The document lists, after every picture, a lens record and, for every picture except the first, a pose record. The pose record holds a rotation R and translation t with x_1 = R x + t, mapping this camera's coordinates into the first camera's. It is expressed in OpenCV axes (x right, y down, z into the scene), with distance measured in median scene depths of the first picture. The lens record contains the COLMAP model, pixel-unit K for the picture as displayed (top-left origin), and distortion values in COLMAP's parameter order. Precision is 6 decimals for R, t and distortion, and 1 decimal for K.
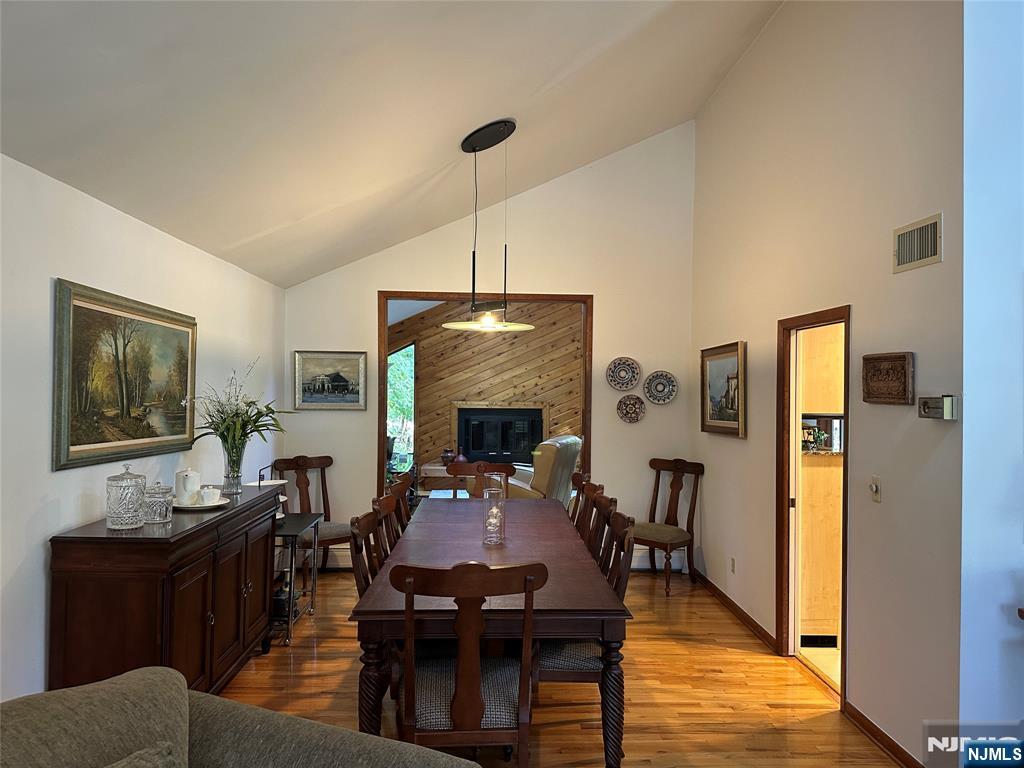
lens RADIAL K [[714.0, 0, 516.0], [0, 714.0, 379.5], [0, 0, 1]] dist [0.099034, -0.150199]
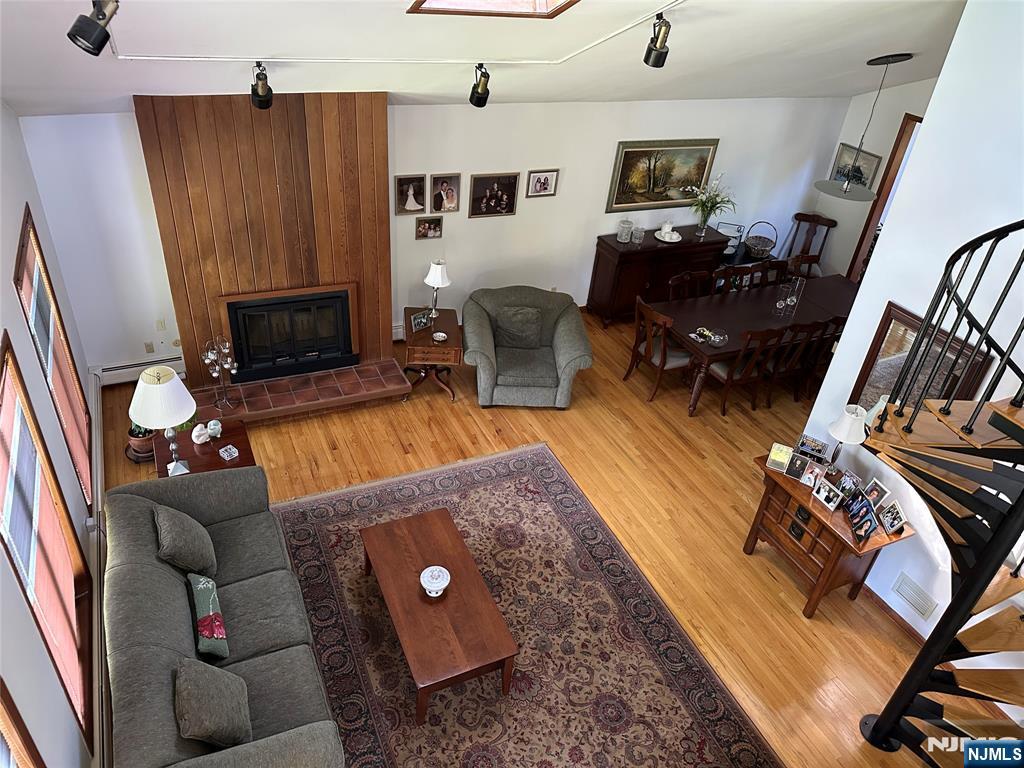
lens RADIAL K [[705.0, 0, 508.7], [0, 705.0, 377.0], [0, 0, 1]] dist [0.131374, -0.244170]
pose [[0.391216, 0.523603, -0.756829, 1.039589], [-0.071056, 0.837103, 0.542410, -0.514416], [0.917552, -0.158422, 0.364694, -0.287698]]
